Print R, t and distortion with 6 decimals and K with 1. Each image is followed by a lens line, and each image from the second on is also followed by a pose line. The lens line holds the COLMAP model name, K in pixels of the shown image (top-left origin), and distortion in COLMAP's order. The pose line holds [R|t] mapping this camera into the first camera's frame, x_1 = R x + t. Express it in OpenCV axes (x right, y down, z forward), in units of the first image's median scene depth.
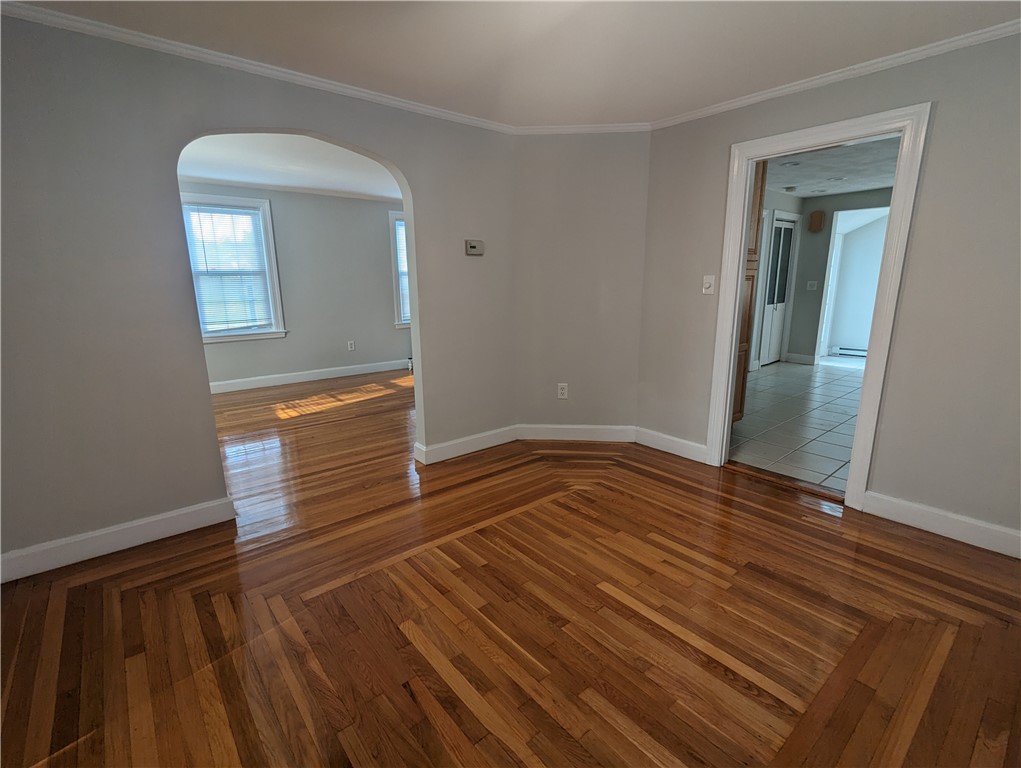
lens RADIAL K [[484.6, 0, 511.4], [0, 484.6, 389.0], [0, 0, 1]] dist [0.011892, -0.000580]
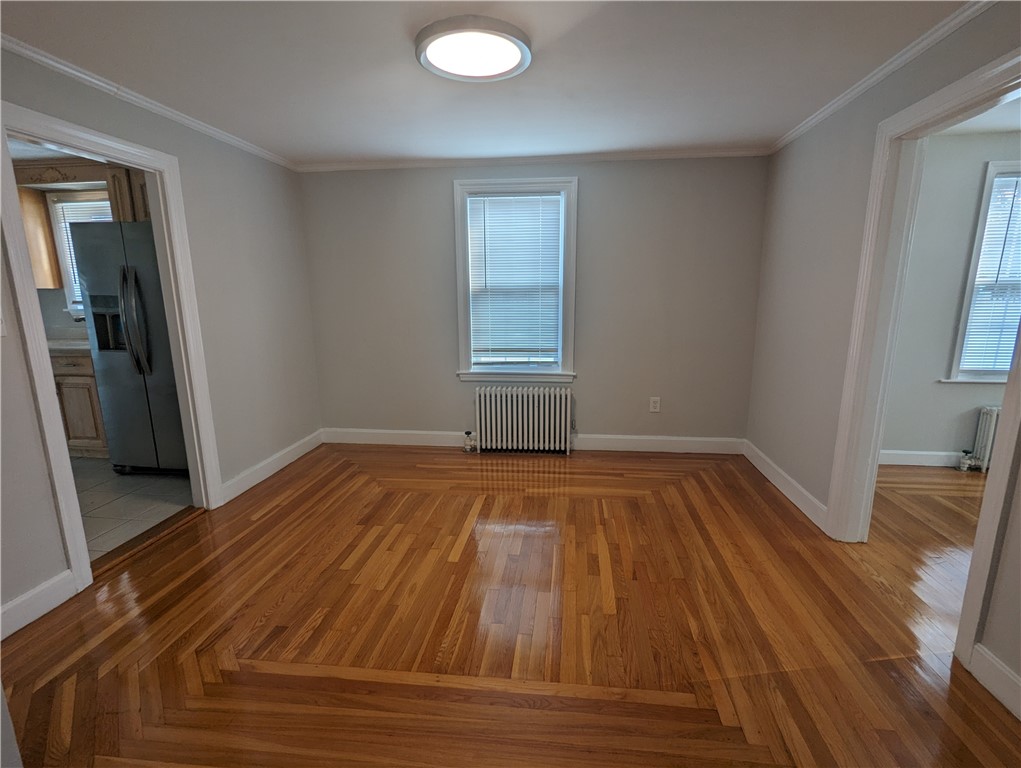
lens RADIAL K [[484.6, 0, 515.3], [0, 484.6, 387.7], [0, 0, 1]] dist [0.011892, -0.000580]
pose [[-0.687282, -0.136374, 0.713475, -0.603601], [0.170202, 0.924641, 0.340690, -0.312425], [-0.706169, 0.355585, -0.612278, 1.257048]]
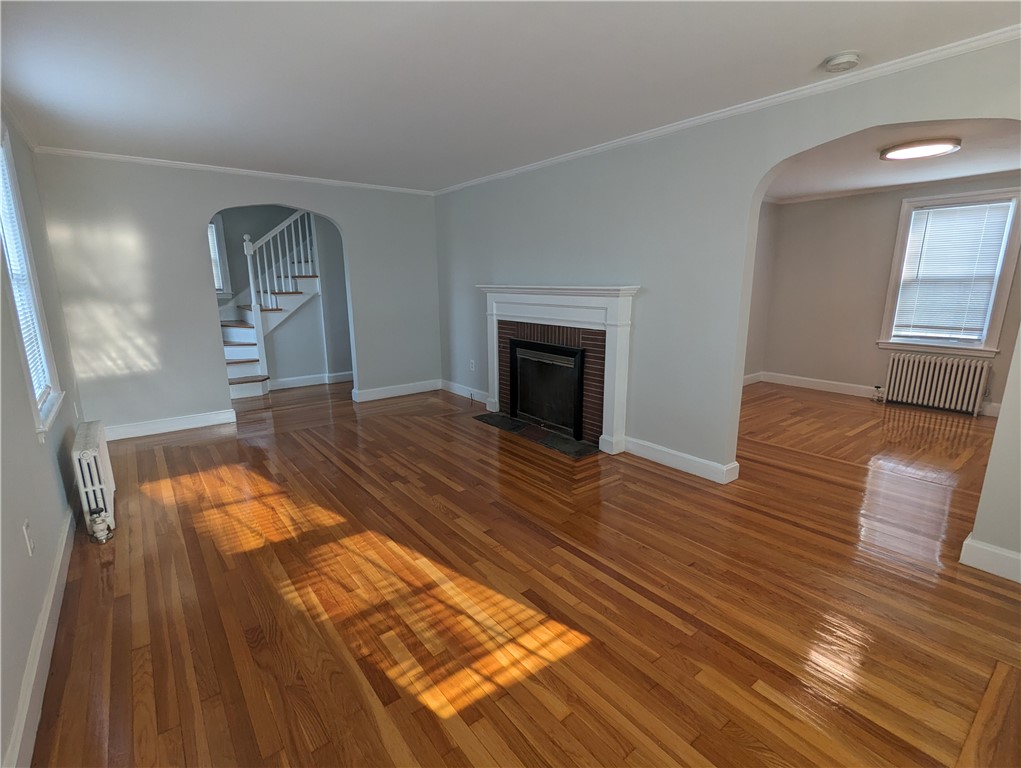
lens RADIAL K [[484.6, 0, 520.2], [0, 484.6, 393.5], [0, 0, 1]] dist [0.011892, -0.000580]
pose [[0.019148, -0.220197, 0.975268, -1.566910], [0.222283, 0.951971, 0.210572, -0.442104], [-0.974794, 0.212753, 0.067174, 1.875666]]
